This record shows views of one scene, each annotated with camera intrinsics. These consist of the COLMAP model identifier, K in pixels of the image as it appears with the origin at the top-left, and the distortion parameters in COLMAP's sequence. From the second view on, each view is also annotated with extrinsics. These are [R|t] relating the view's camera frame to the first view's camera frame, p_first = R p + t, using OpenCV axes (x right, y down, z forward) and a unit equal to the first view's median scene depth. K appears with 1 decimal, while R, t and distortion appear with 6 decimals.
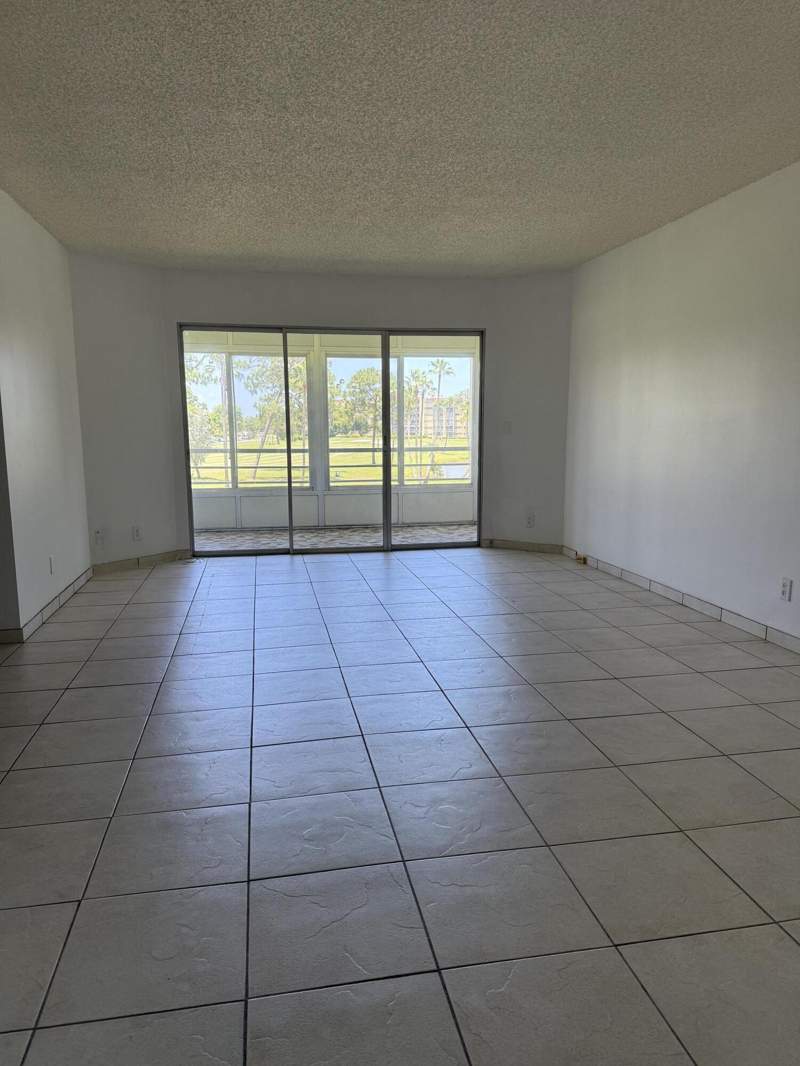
lens RADIAL K [[756.0, 0, 400.0], [0, 756.0, 533.0], [0, 0, 1]] dist [-0.006412, -0.000421]
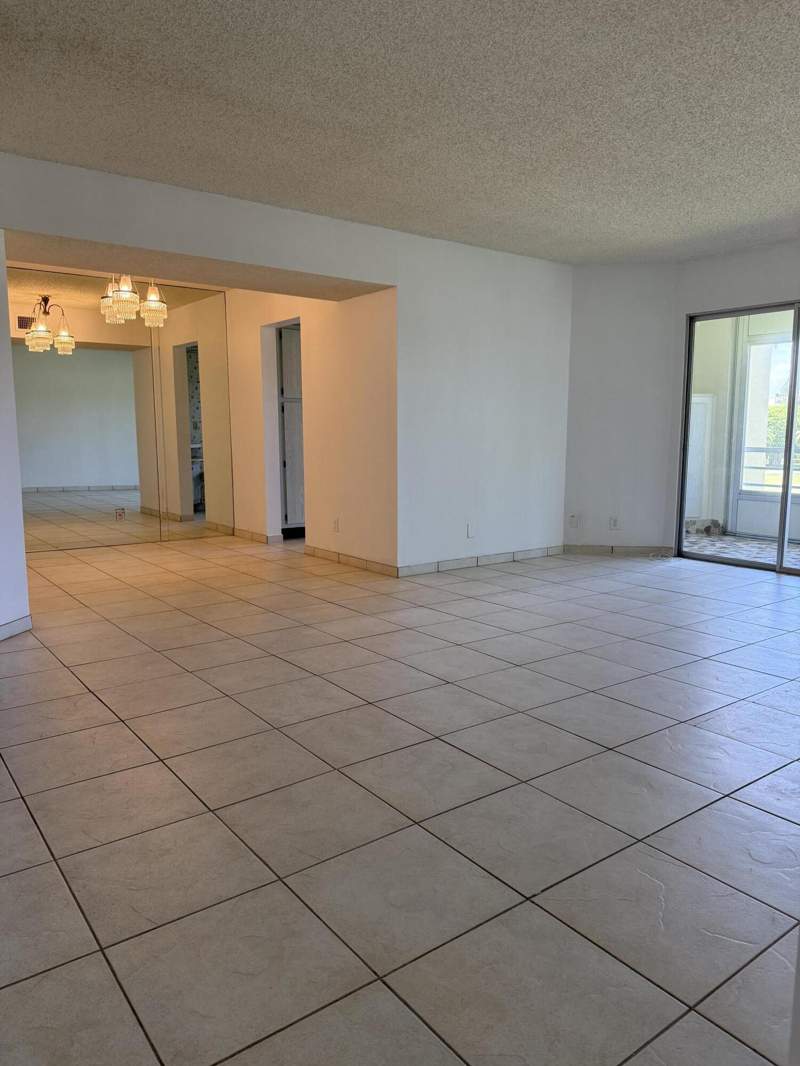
lens RADIAL K [[756.0, 0, 400.0], [0, 756.0, 533.0], [0, 0, 1]] dist [-0.006412, -0.000421]
pose [[0.442760, 0.126477, -0.887675, 0.490648], [-0.135103, 0.988109, 0.073399, -0.024464], [0.886403, 0.087429, 0.454583, 0.282291]]
